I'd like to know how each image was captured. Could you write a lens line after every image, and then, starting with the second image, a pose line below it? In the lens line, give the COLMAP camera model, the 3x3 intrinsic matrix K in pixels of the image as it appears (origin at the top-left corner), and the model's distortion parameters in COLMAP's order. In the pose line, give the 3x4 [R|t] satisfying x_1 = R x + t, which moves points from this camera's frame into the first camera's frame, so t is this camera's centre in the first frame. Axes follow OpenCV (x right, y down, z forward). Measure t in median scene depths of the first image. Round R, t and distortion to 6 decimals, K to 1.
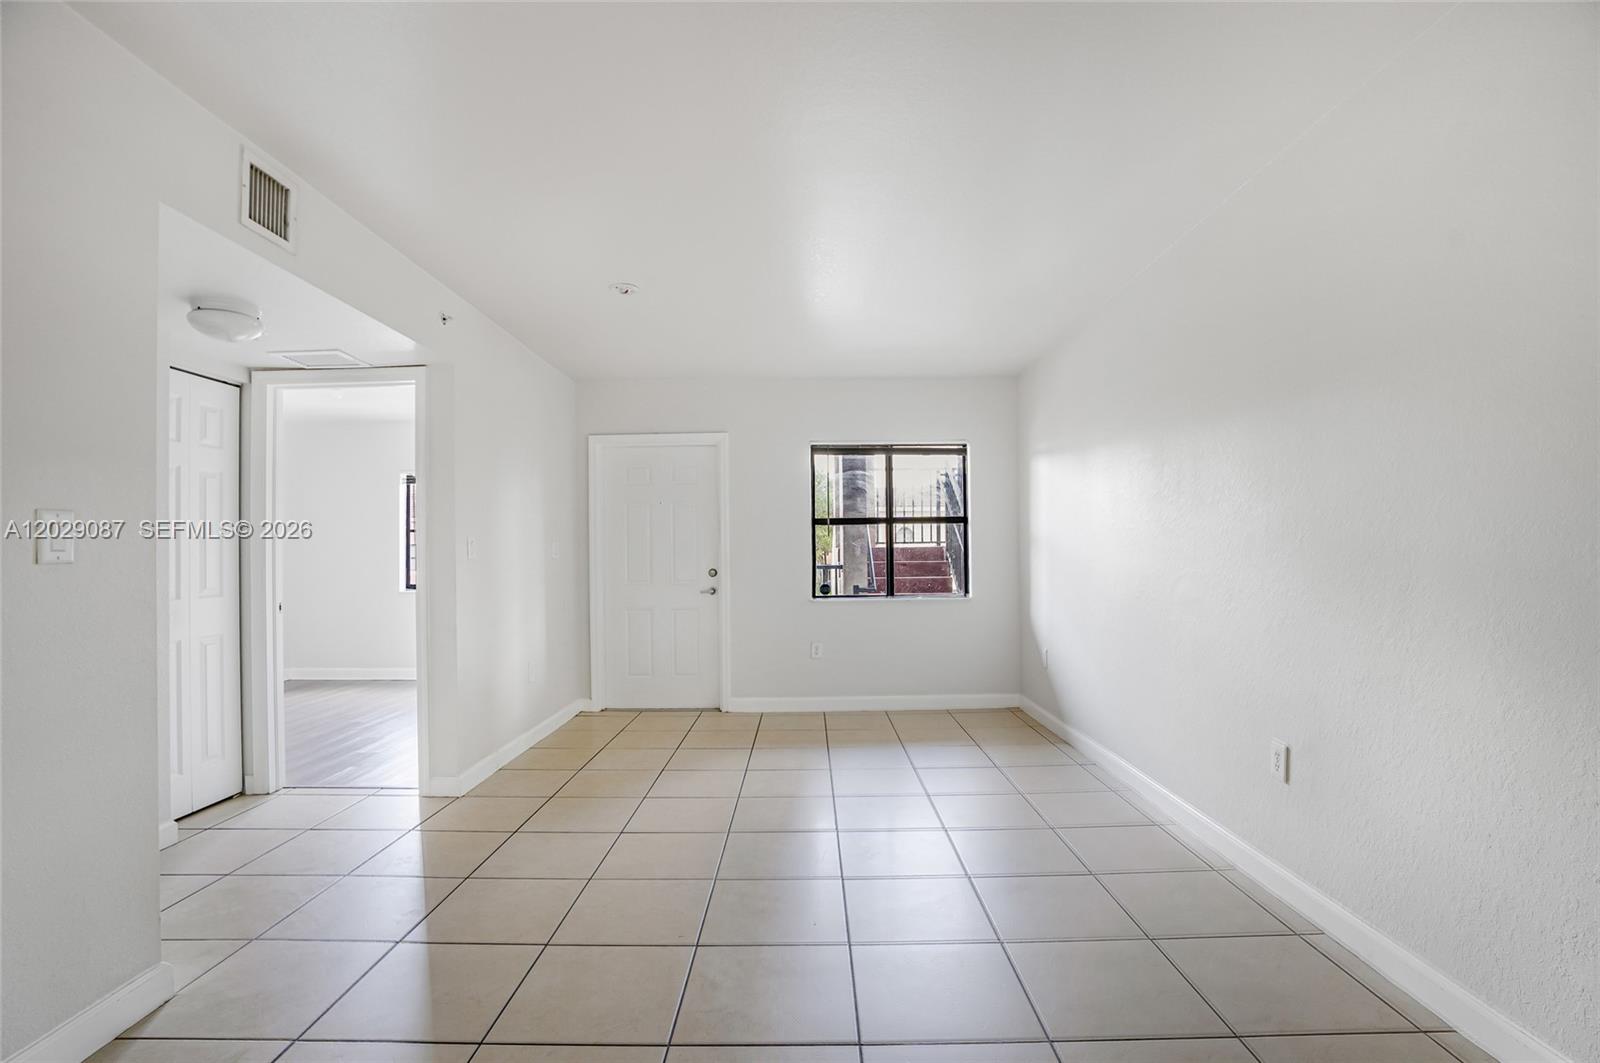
lens RADIAL K [[752.4, 0, 802.4], [0, 752.4, 546.6], [0, 0, 1]] dist [-0.026719, 0.004582]
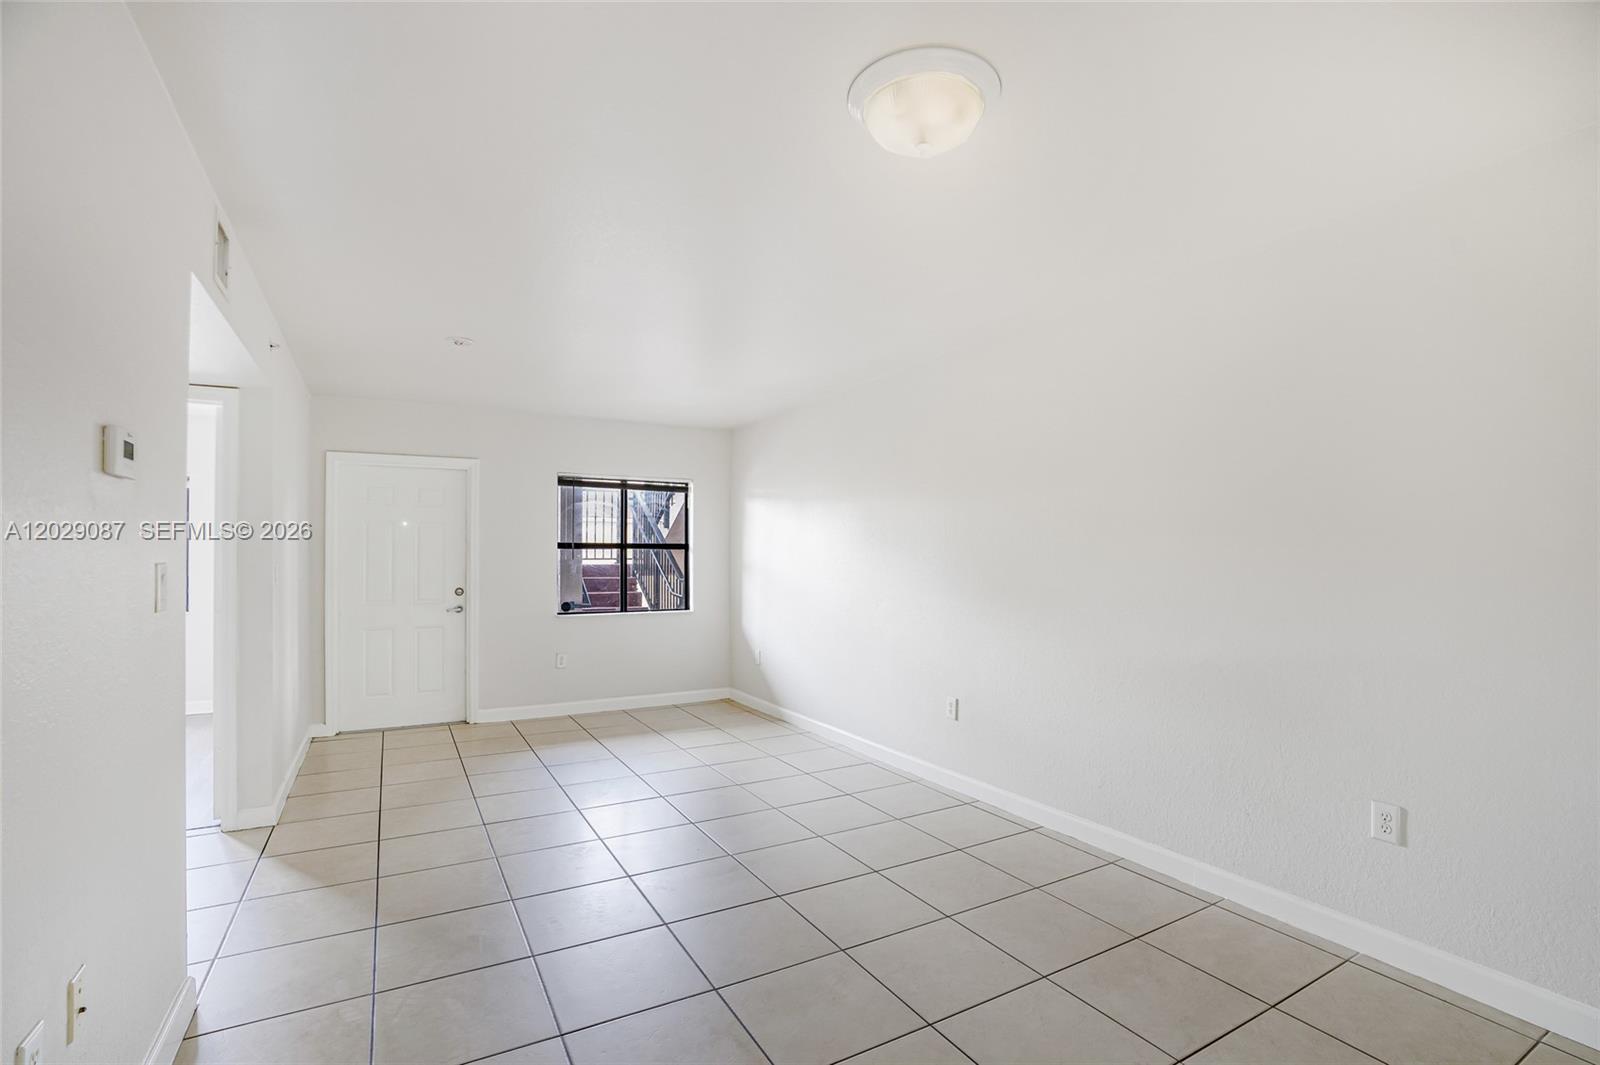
lens RADIAL K [[752.4, 0, 791.8], [0, 752.4, 539.8], [0, 0, 1]] dist [-0.026719, 0.004582]
pose [[0.869889, 0.024542, 0.492637, -0.236308], [-0.015640, 0.999632, -0.022183, -0.022293], [-0.493000, 0.011592, 0.869952, -0.137189]]
